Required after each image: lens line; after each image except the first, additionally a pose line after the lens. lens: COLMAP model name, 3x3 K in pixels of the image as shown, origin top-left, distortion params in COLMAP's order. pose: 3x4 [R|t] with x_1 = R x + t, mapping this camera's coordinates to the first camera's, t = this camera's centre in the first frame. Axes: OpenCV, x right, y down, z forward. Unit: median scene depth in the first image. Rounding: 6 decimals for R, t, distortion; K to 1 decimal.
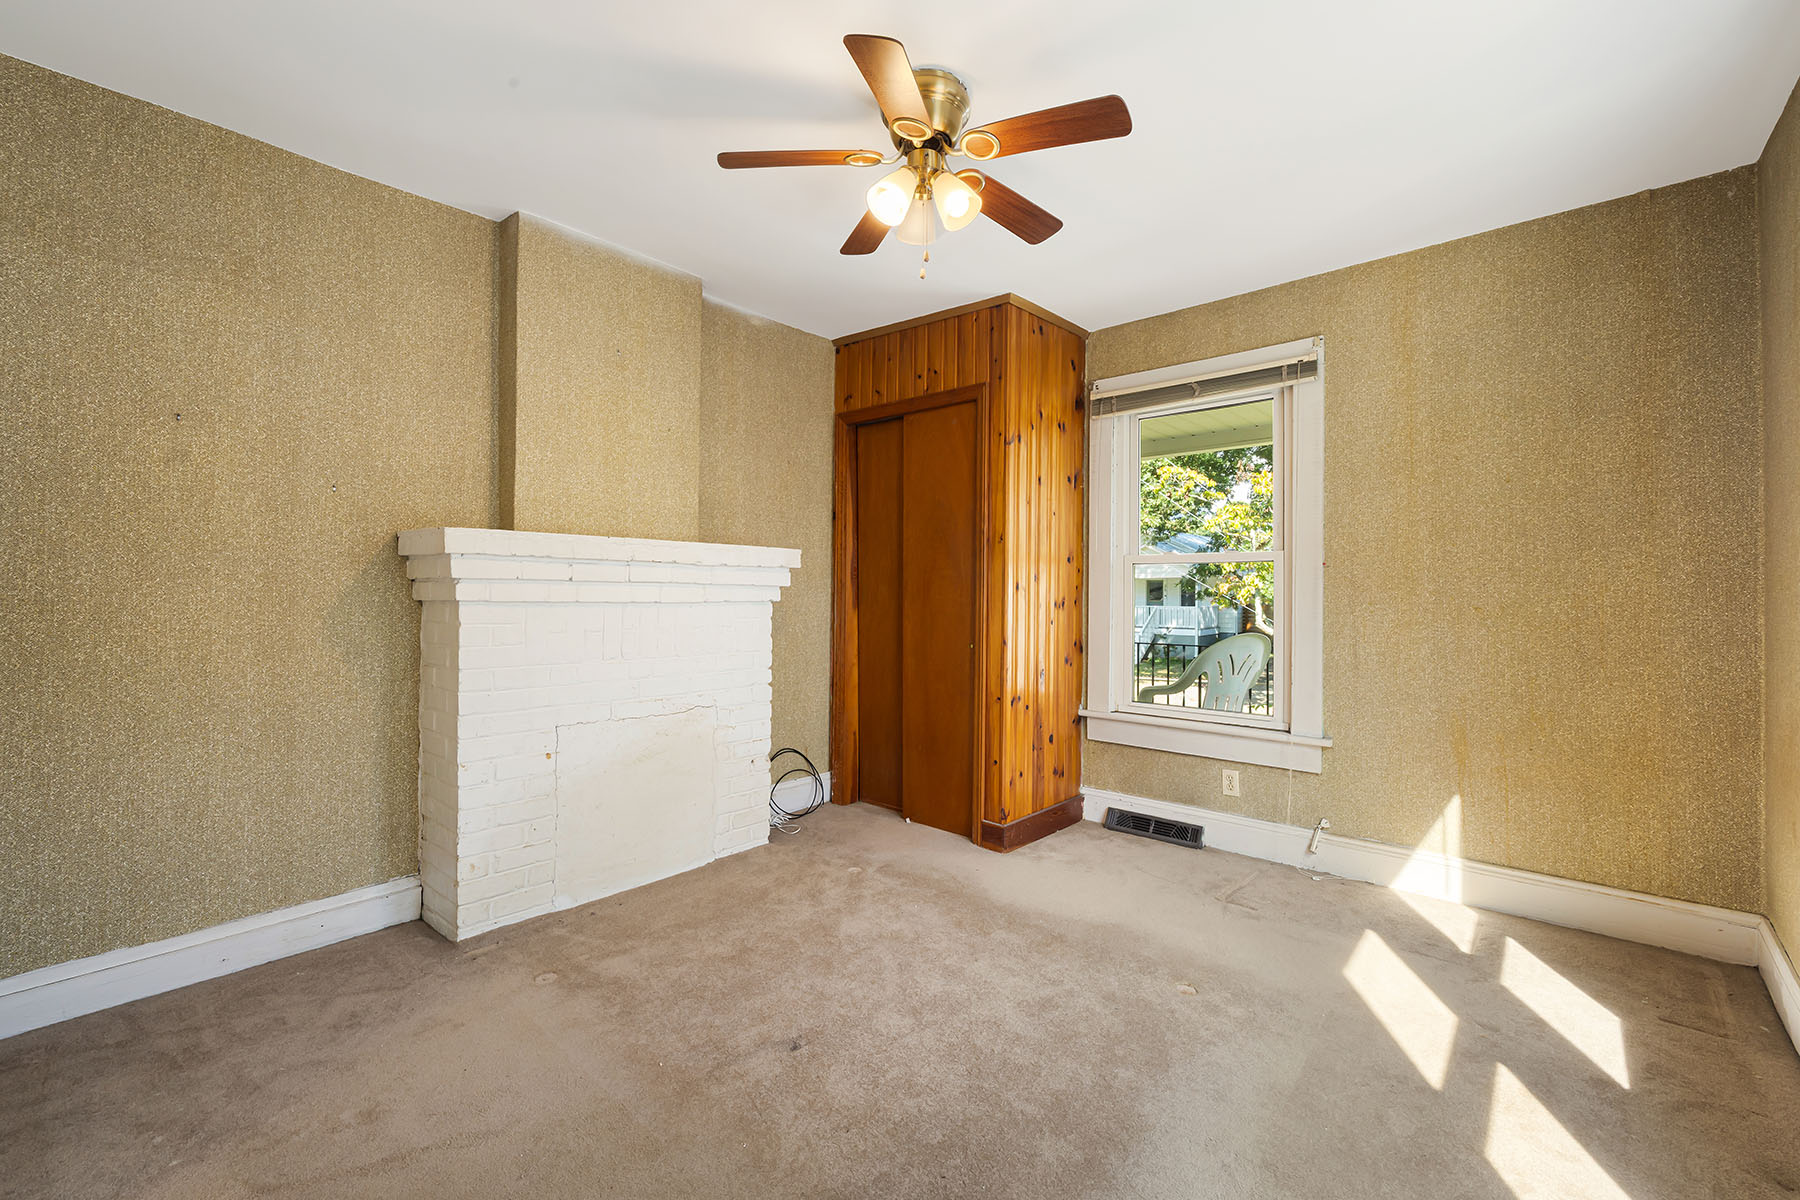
lens RADIAL K [[753.4, 0, 897.9], [0, 753.4, 588.6], [0, 0, 1]] dist [0.000685, 0.000240]
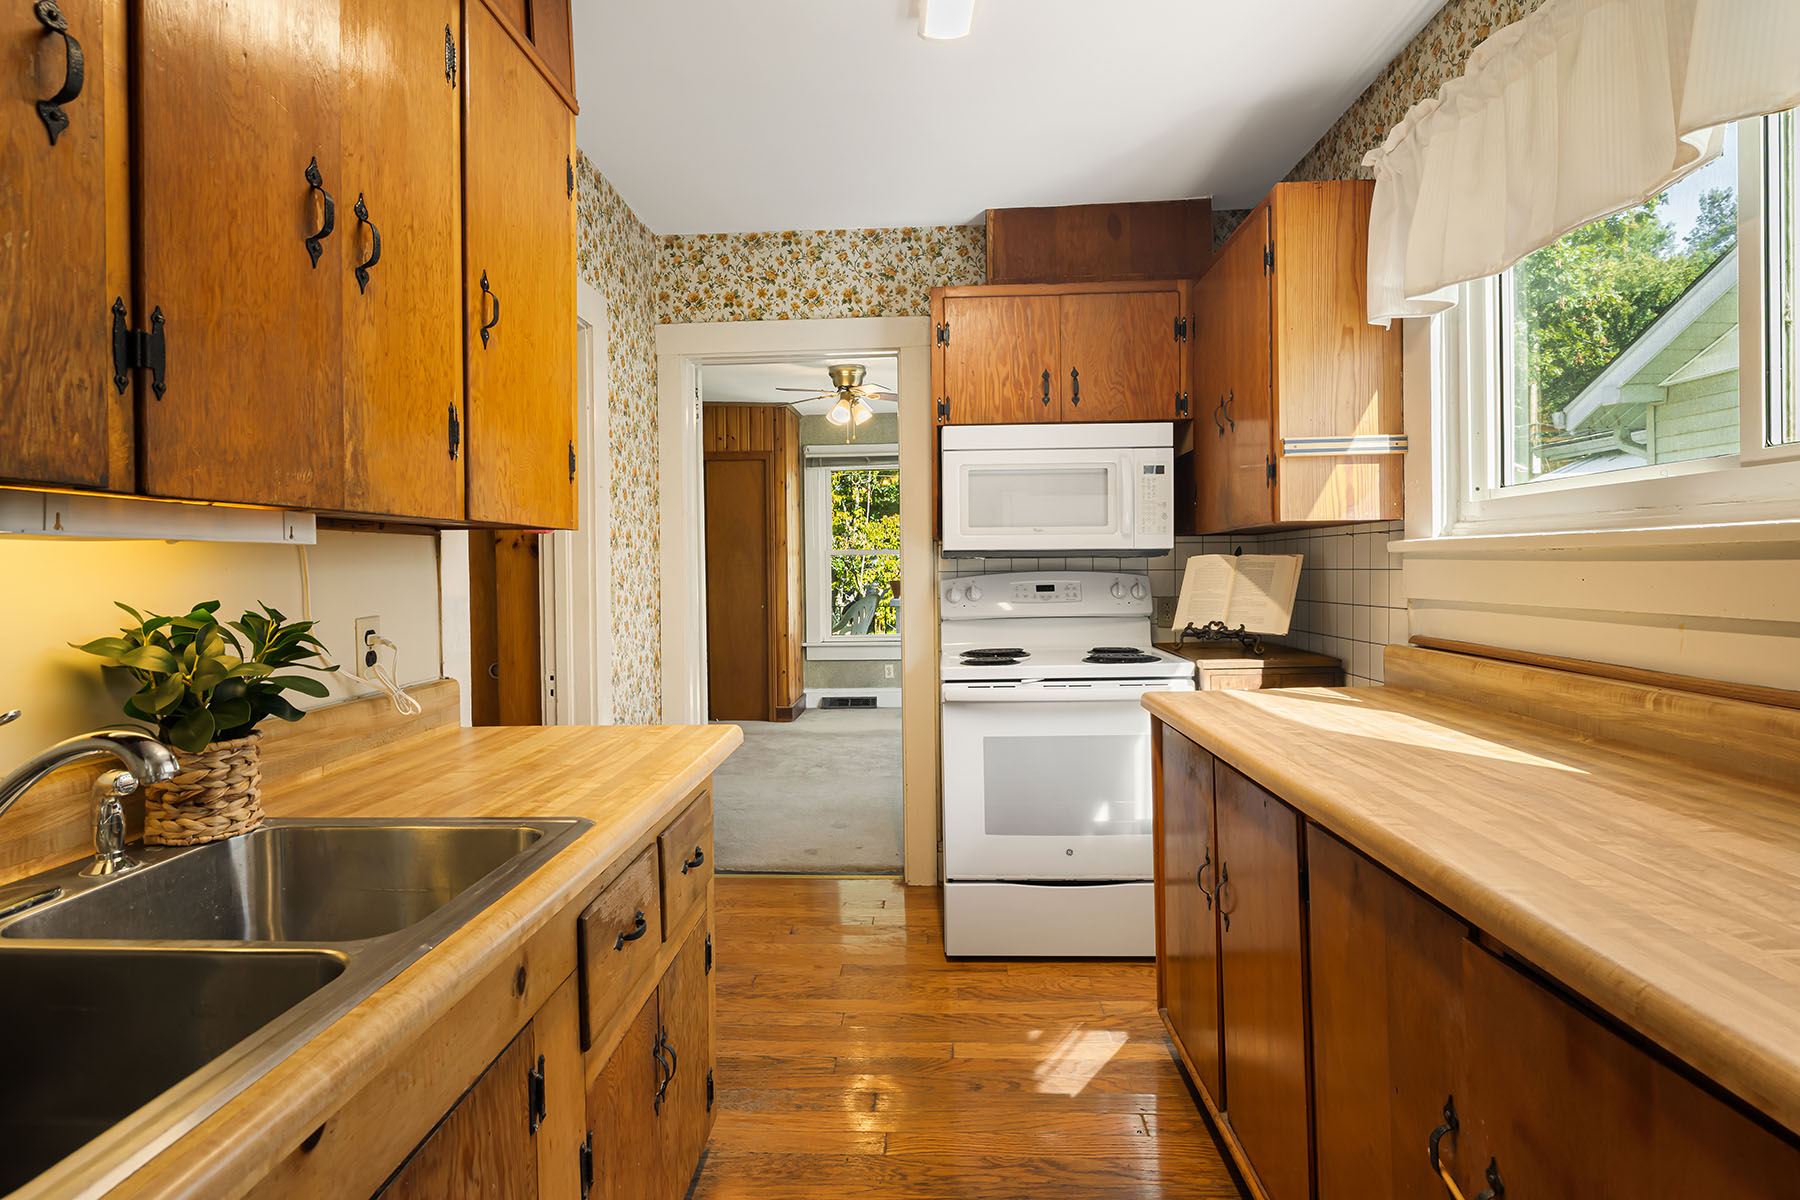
lens RADIAL K [[924.9, 0, 890.1], [0, 924.9, 577.1], [0, 0, 1]] dist [-0.000313, 0.001116]
pose [[0.779838, -0.027956, 0.625357, -1.080889], [0.016925, 0.999579, 0.023580, -0.036807], [-0.625753, -0.007804, 0.779983, -0.875553]]
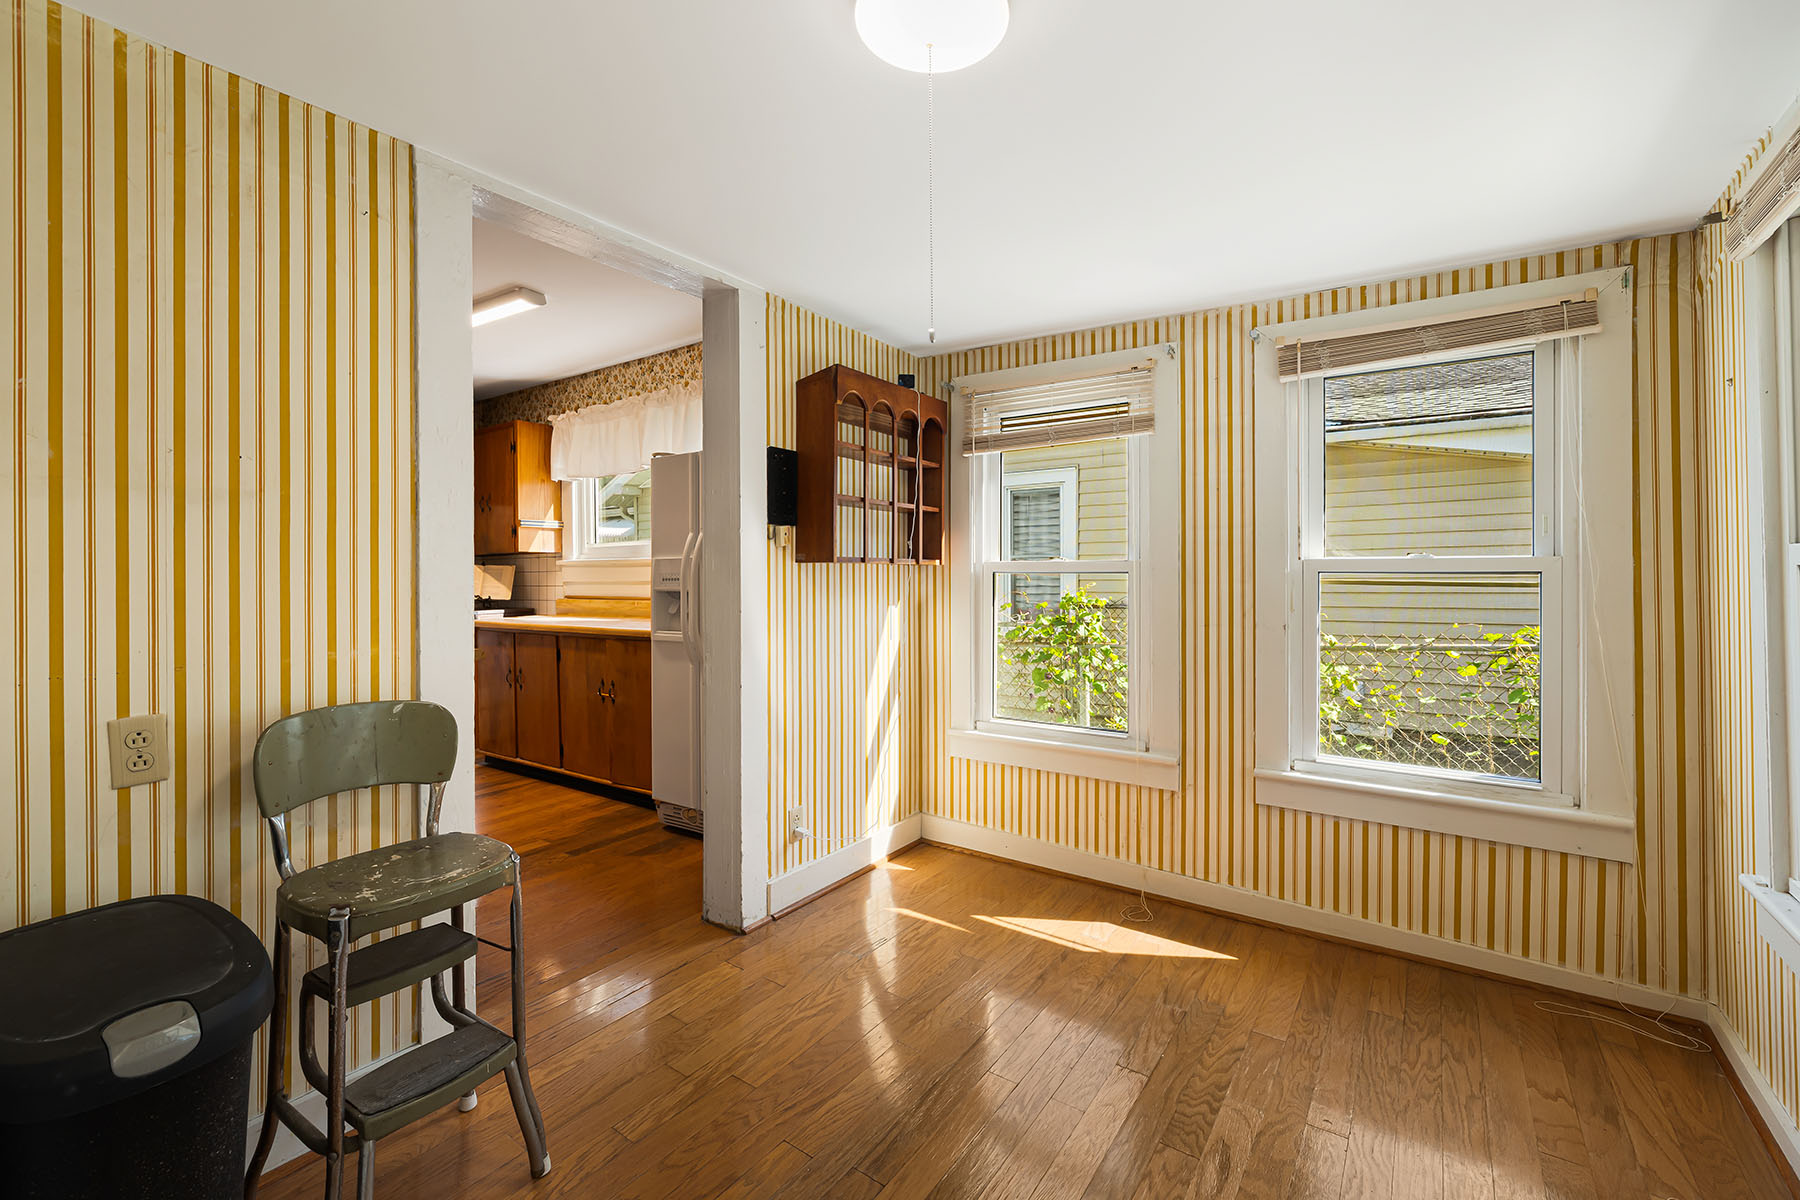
lens RADIAL K [[769.0, 0, 896.1], [0, 769.0, 589.9], [0, 0, 1]] dist [0.007719, 0.000182]
pose [[-0.118752, -0.021380, 0.992694, -2.103204], [-0.002380, 0.999771, 0.021248, -0.013941], [-0.992921, 0.000160, -0.118775, -1.088481]]
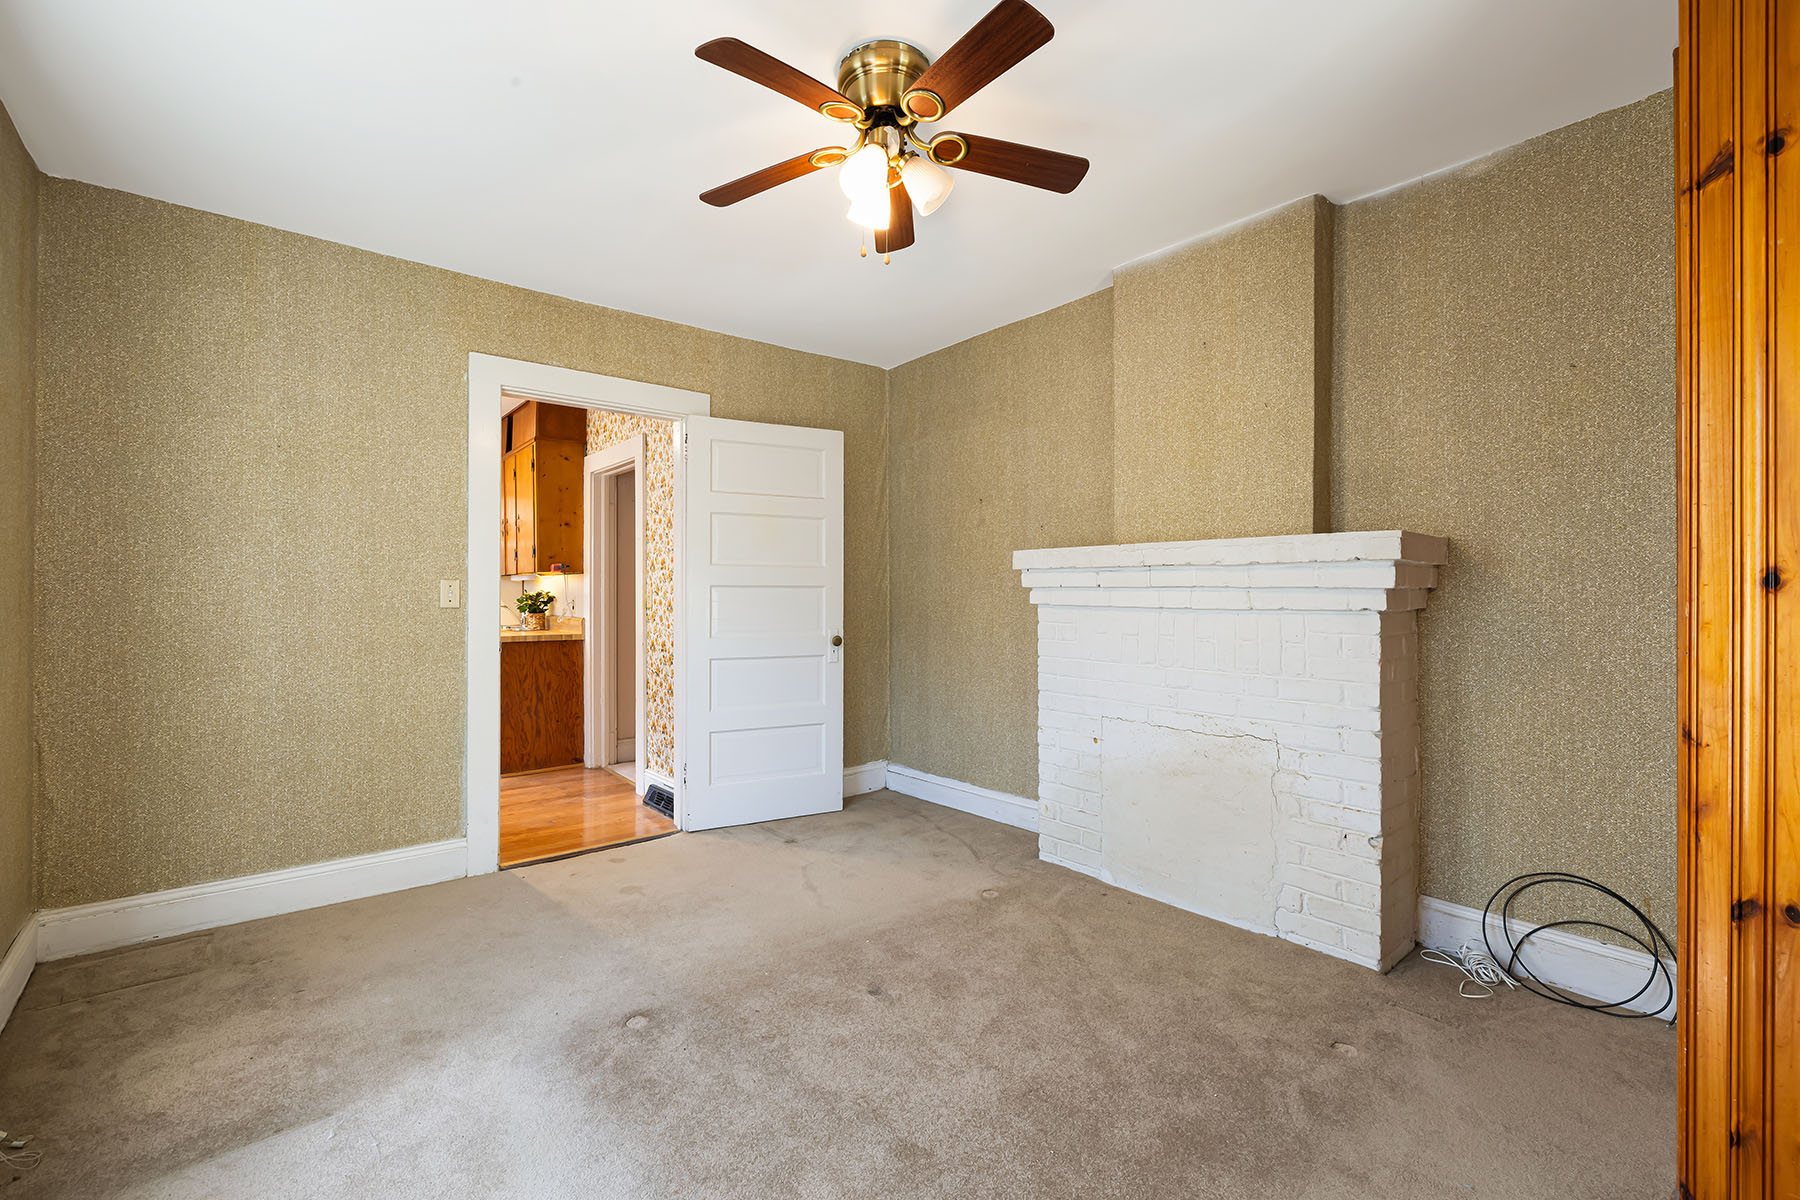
lens RADIAL K [[769.0, 0, 896.1], [0, 769.0, 589.9], [0, 0, 1]] dist [0.007719, 0.000182]
pose [[-0.141838, -0.011469, -0.989823, 0.613154], [0.003921, 0.999919, -0.012147, 0.005122], [0.989882, -0.005604, -0.141781, 0.717655]]
